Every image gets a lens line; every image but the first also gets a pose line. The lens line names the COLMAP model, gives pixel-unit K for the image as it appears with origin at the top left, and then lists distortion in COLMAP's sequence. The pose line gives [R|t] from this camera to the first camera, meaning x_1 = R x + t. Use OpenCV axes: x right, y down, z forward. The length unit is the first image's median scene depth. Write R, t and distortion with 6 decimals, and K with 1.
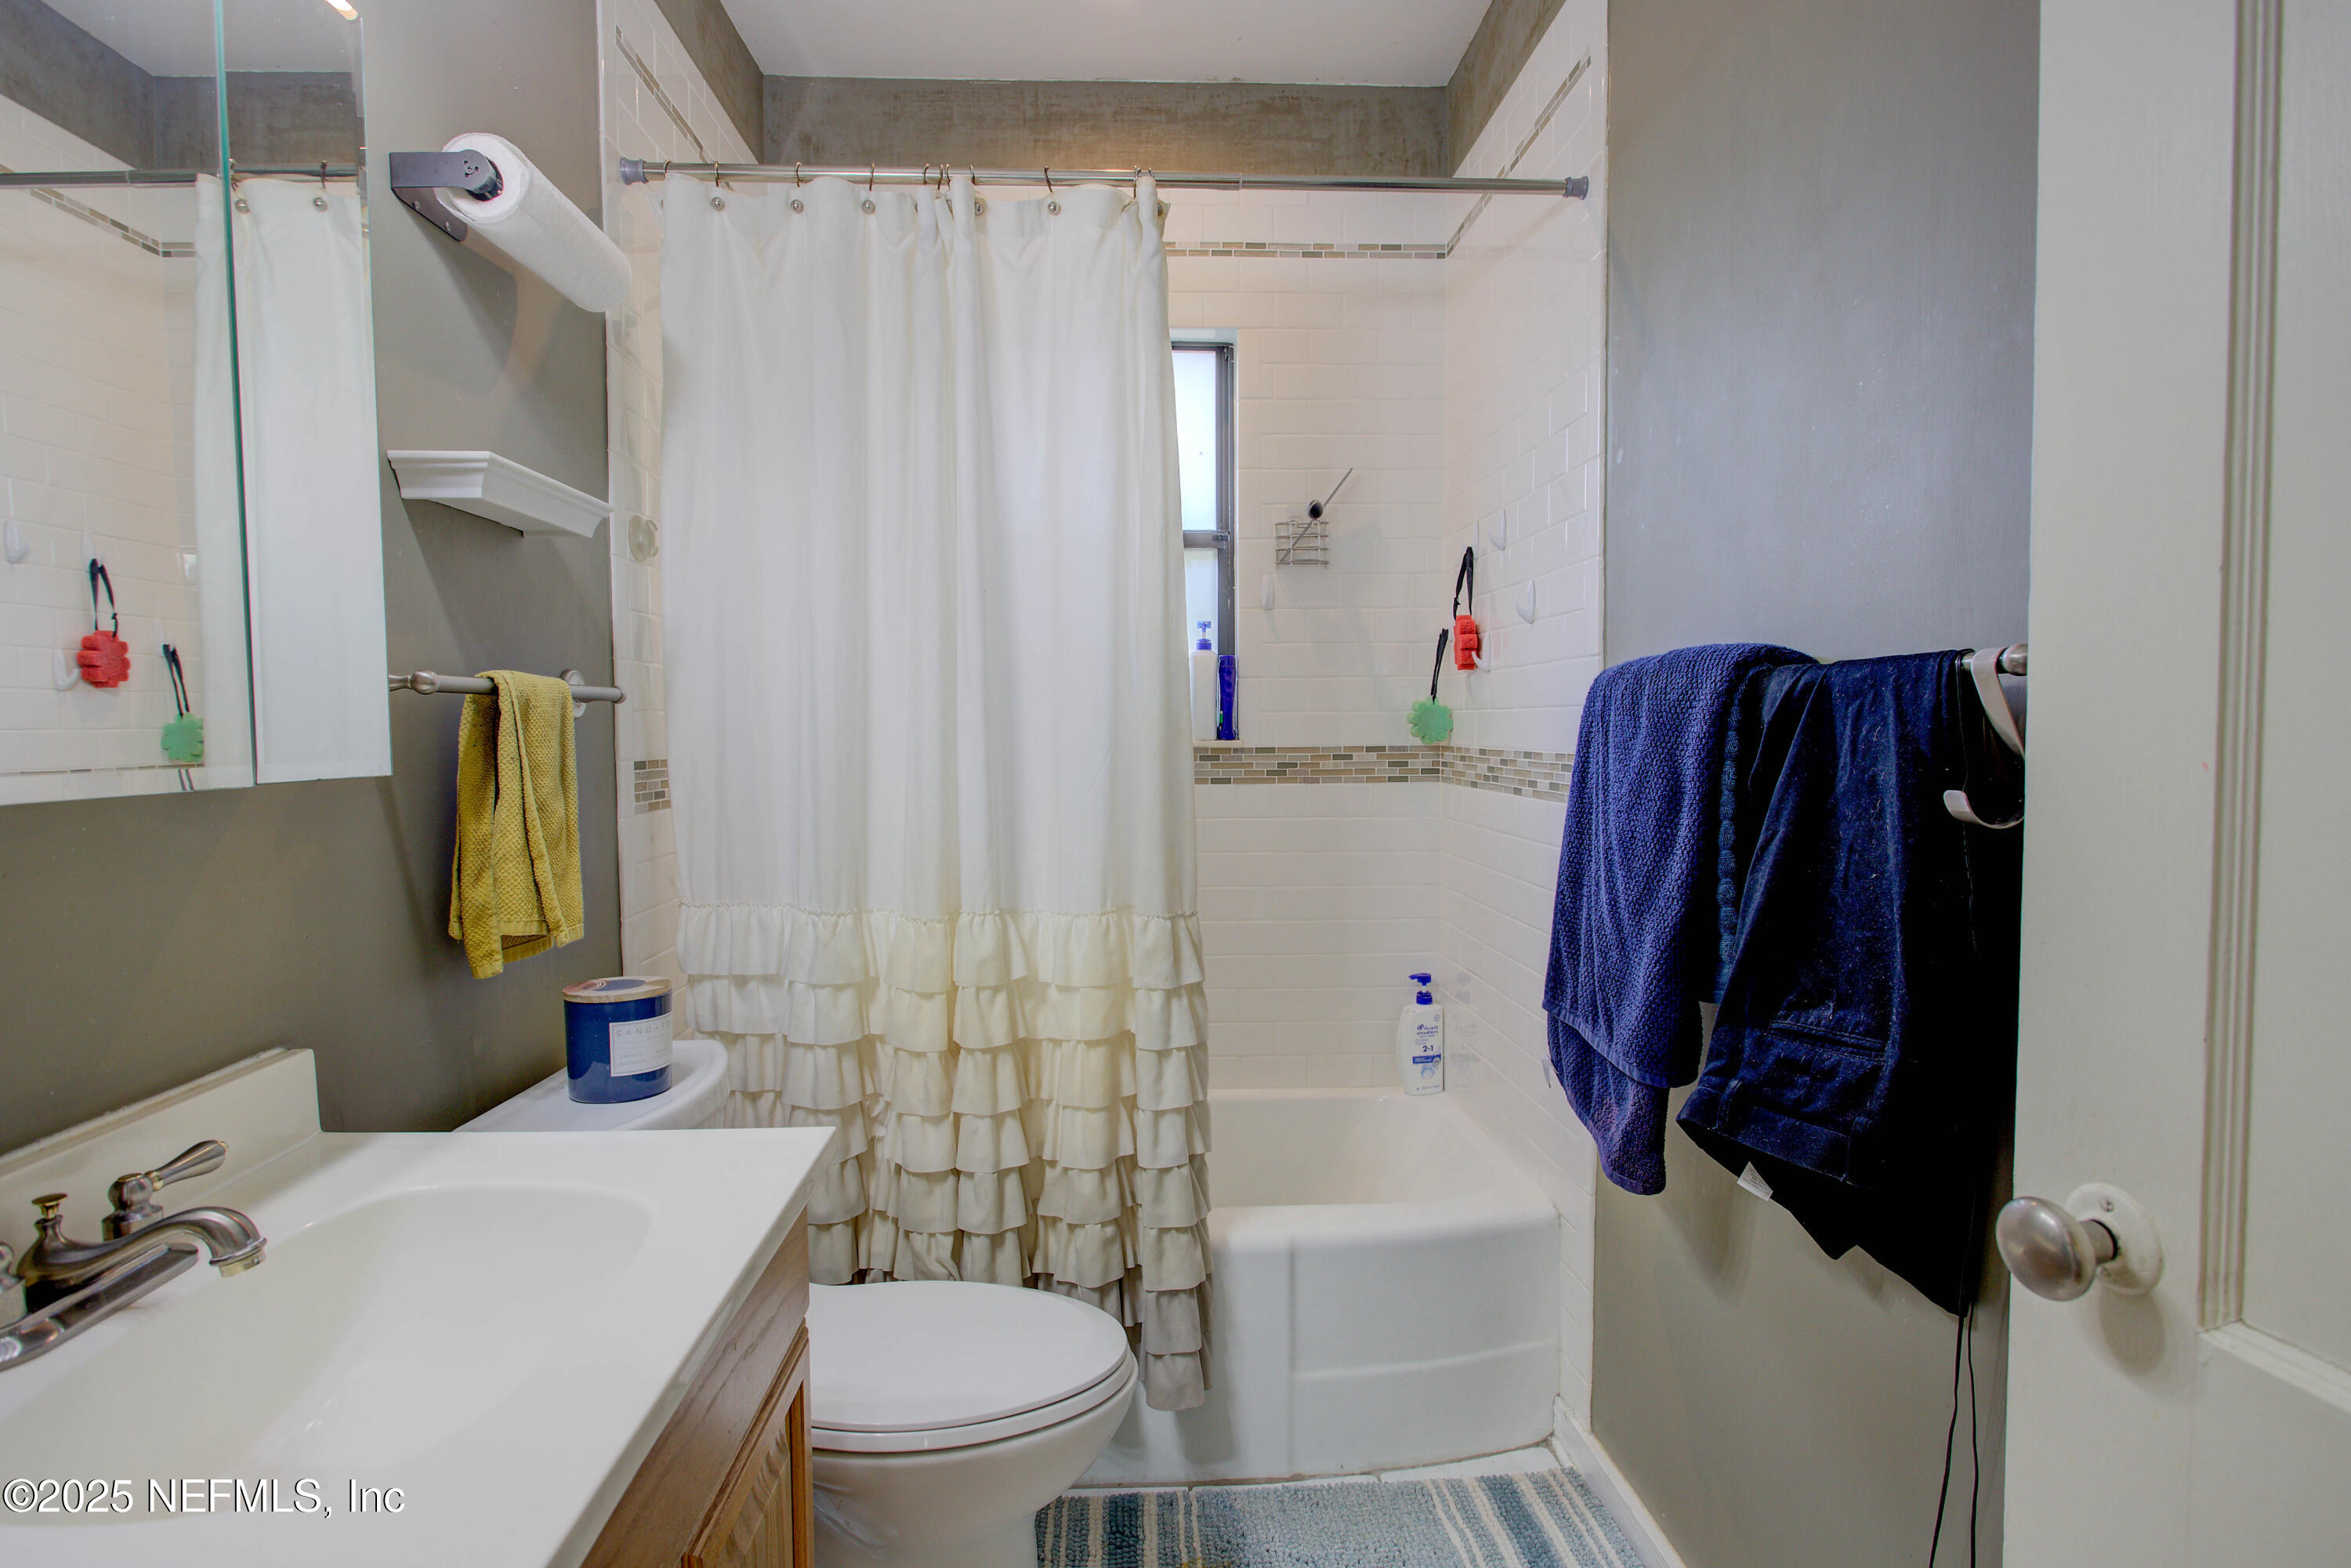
lens RADIAL K [[1164.2, 0, 1166.8], [0, 1164.2, 784.2], [0, 0, 1]] dist [-0.024779, 0.009238]
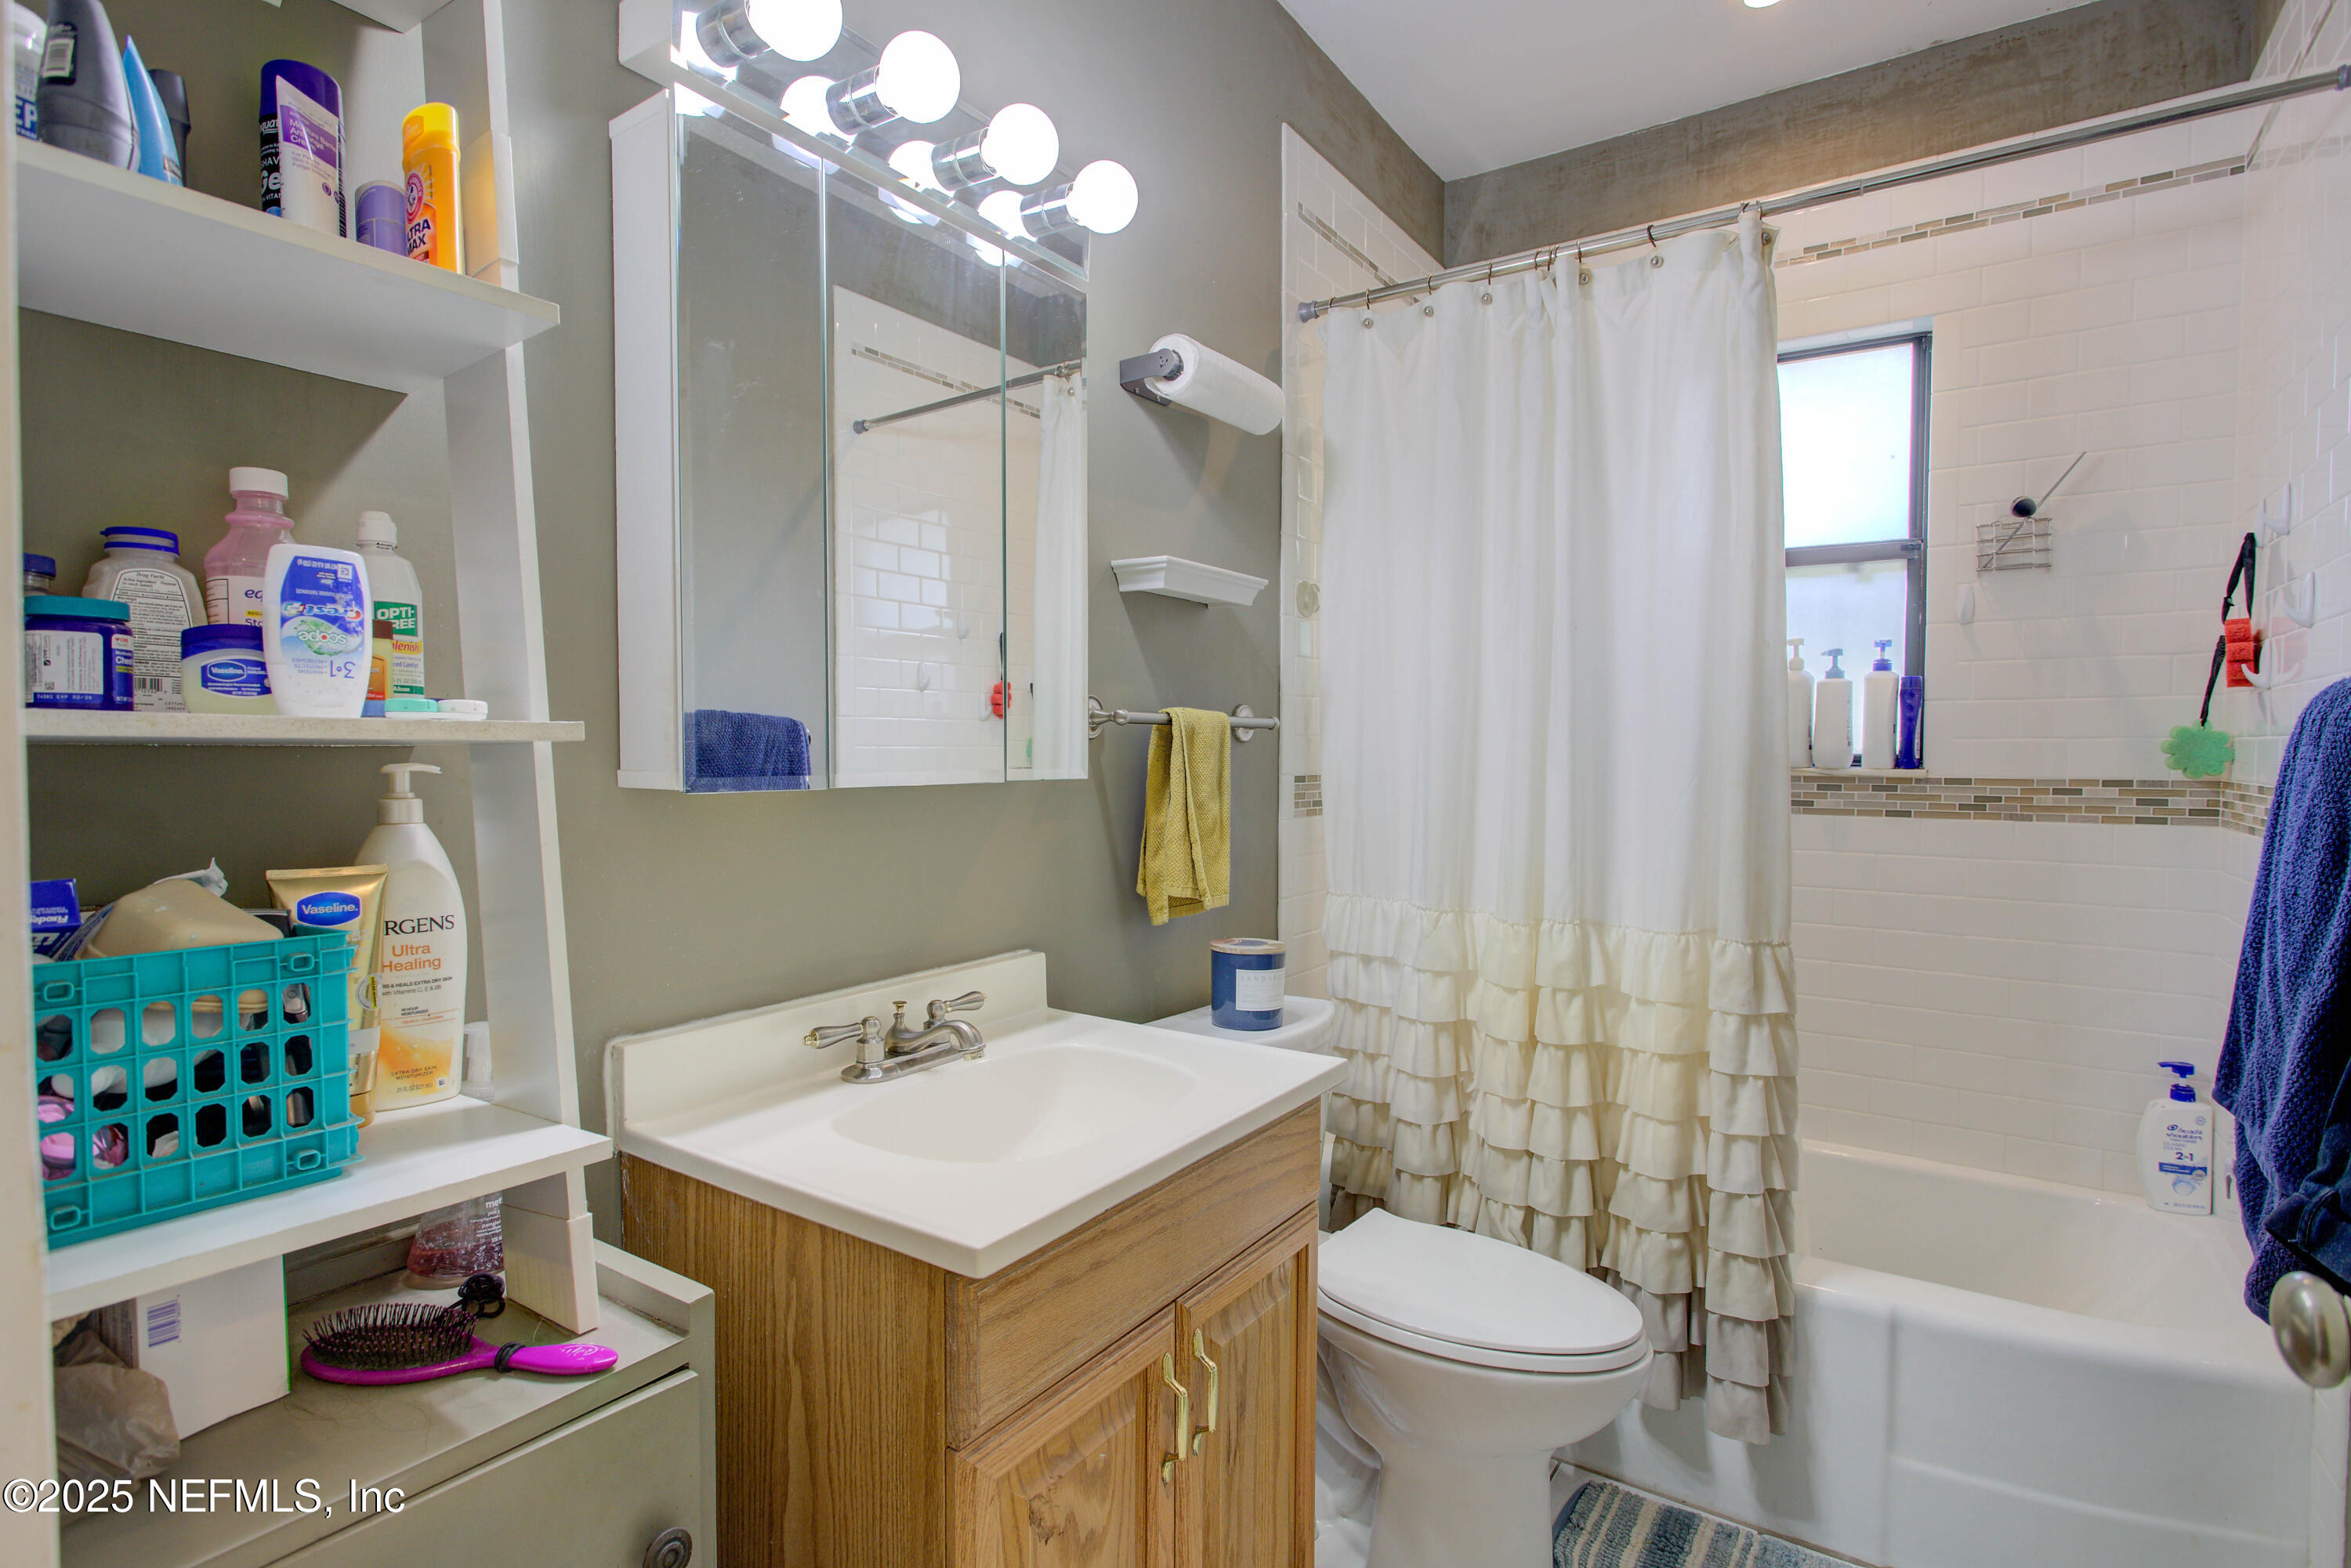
lens RADIAL K [[1164.2, 0, 1166.8], [0, 1164.2, 784.2], [0, 0, 1]] dist [-0.024779, 0.009238]
pose [[0.797804, 0.026818, -0.602320, 0.194813], [-0.038637, 0.999231, -0.006686, 0.003331], [0.601678, 0.028606, 0.798227, -0.097584]]
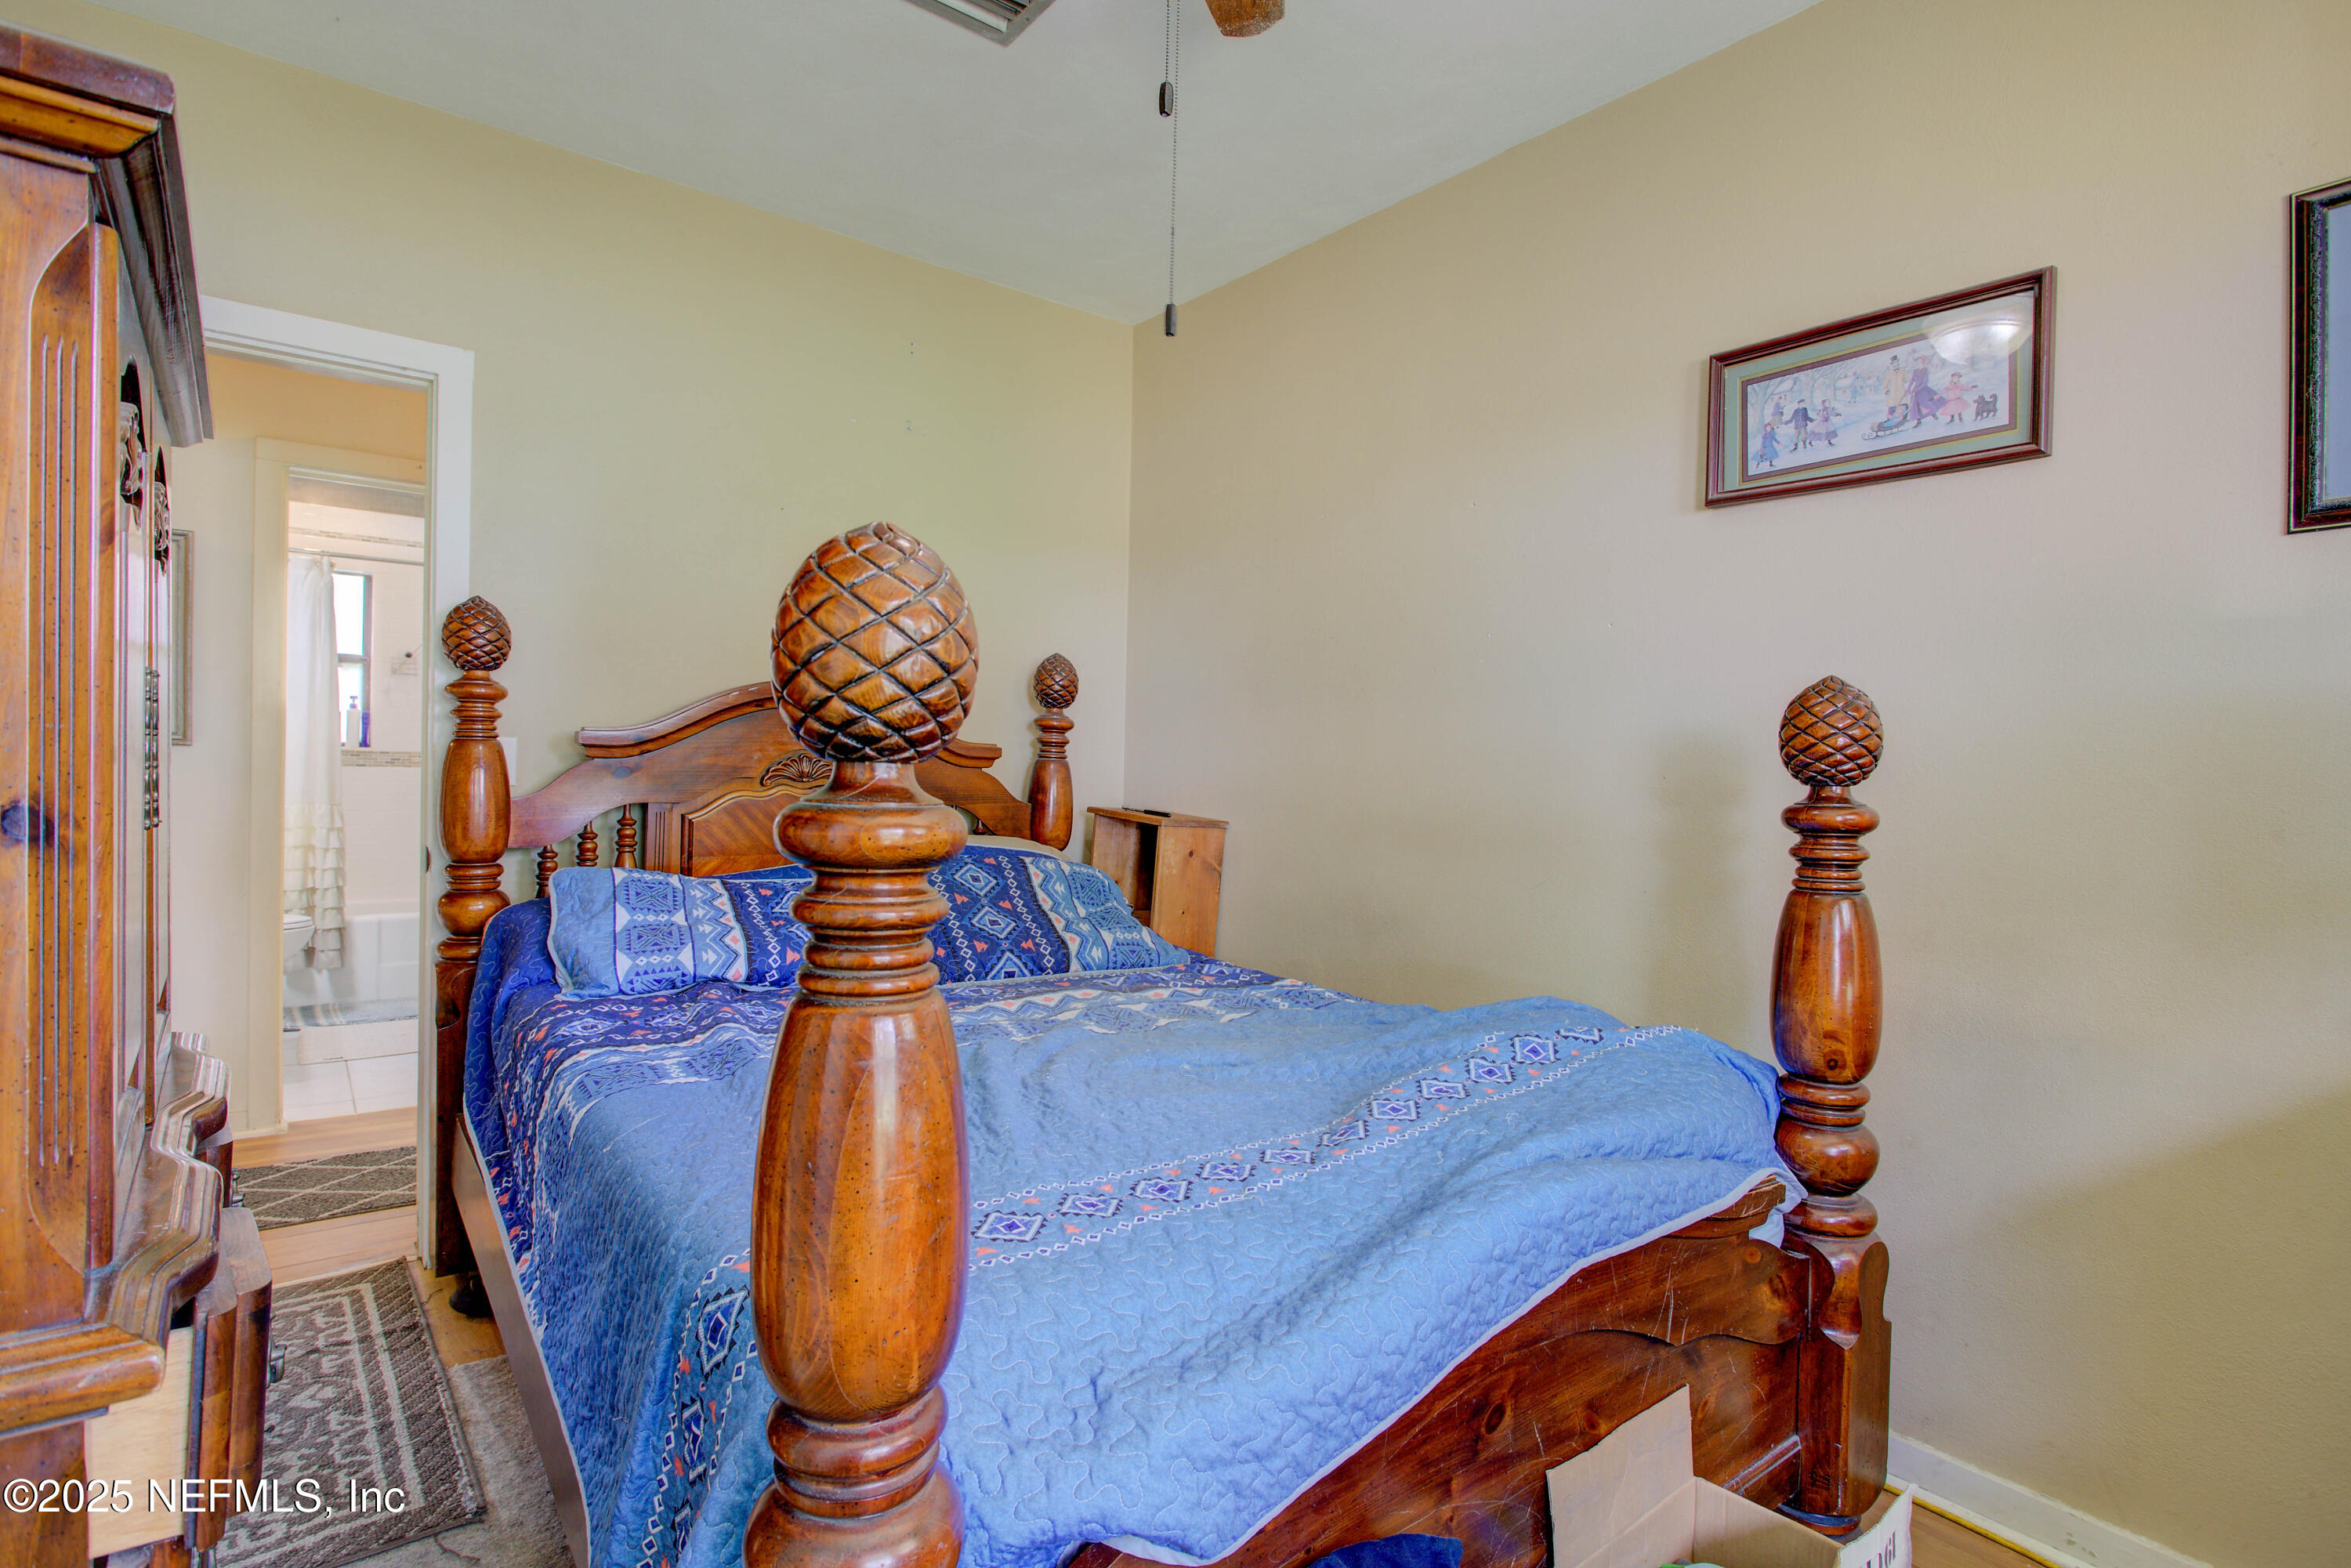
lens RADIAL K [[1164.2, 0, 1166.8], [0, 1164.2, 784.2], [0, 0, 1]] dist [-0.024779, 0.009238]
pose [[0.817211, 0.016969, 0.576089, 0.052396], [-0.000496, 0.999587, -0.028740, 0.145640], [-0.576338, 0.023201, 0.816882, -2.606288]]
